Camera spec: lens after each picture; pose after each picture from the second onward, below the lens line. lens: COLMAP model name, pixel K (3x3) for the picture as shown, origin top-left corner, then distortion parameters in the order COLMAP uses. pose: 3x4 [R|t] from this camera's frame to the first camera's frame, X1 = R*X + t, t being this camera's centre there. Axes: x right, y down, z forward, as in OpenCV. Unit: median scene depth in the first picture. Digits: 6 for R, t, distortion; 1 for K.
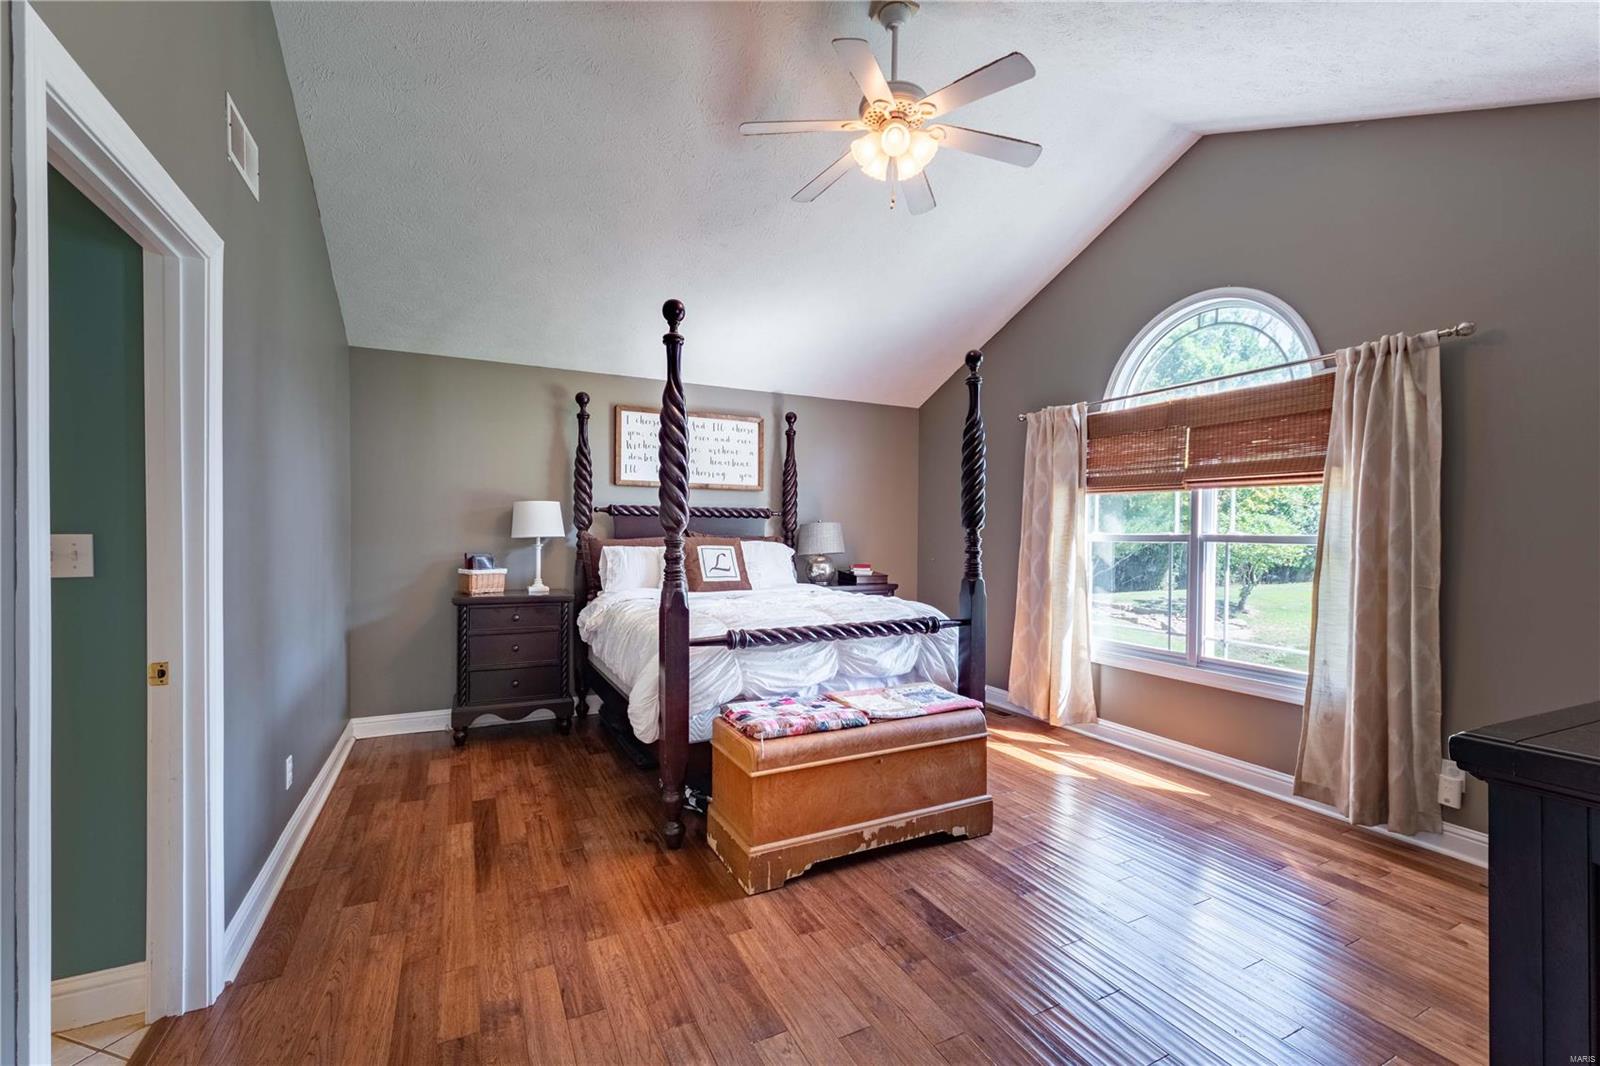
lens RADIAL K [[685.4, 0, 811.4], [0, 685.4, 538.0], [0, 0, 1]] dist [-0.000483, 0.000017]
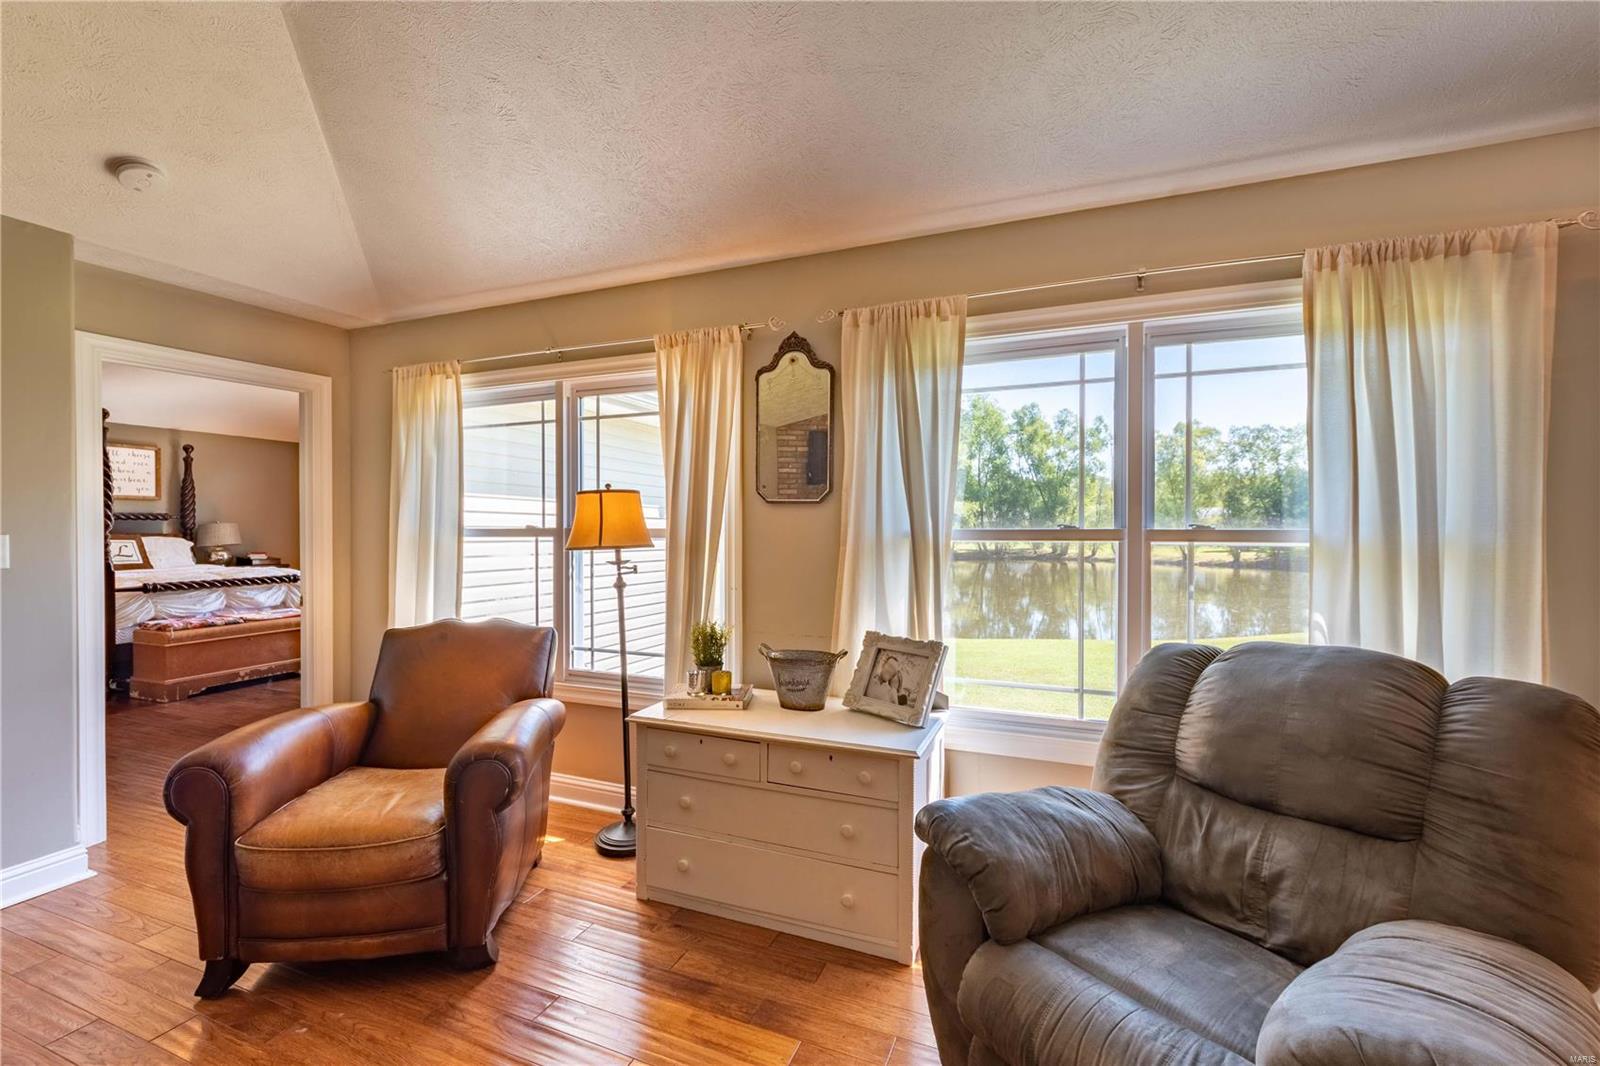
lens RADIAL K [[644.8, 0, 826.3], [0, 644.8, 530.8], [0, 0, 1]] dist [-0.000893, -0.000504]
pose [[0.731505, -0.010313, 0.681759, 0.029461], [0.009811, 0.999941, 0.004599, -0.000141], [-0.681766, 0.003324, 0.731563, -1.010764]]
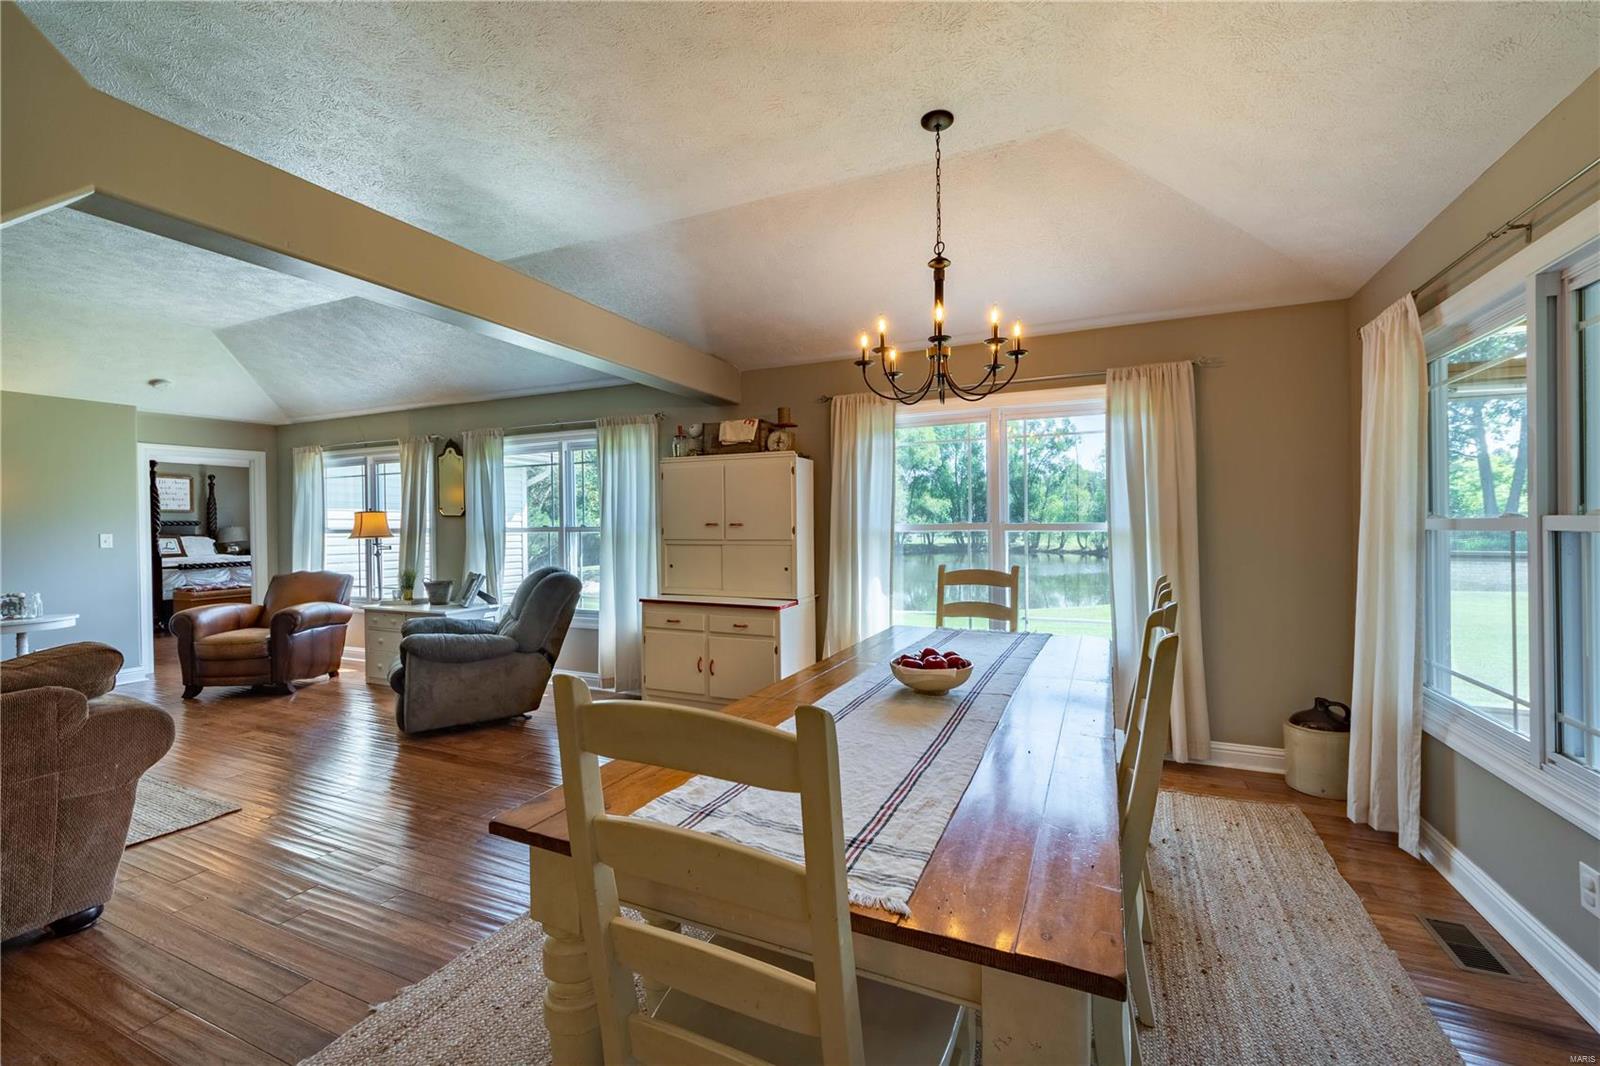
lens RADIAL K [[644.8, 0, 844.3], [0, 644.8, 531.2], [0, 0, 1]] dist [-0.000893, -0.000504]
pose [[0.753009, -0.021666, 0.657653, 0.151212], [0.019835, 0.999751, 0.010226, 0.009501], [-0.657711, 0.005344, 0.753252, -2.059114]]
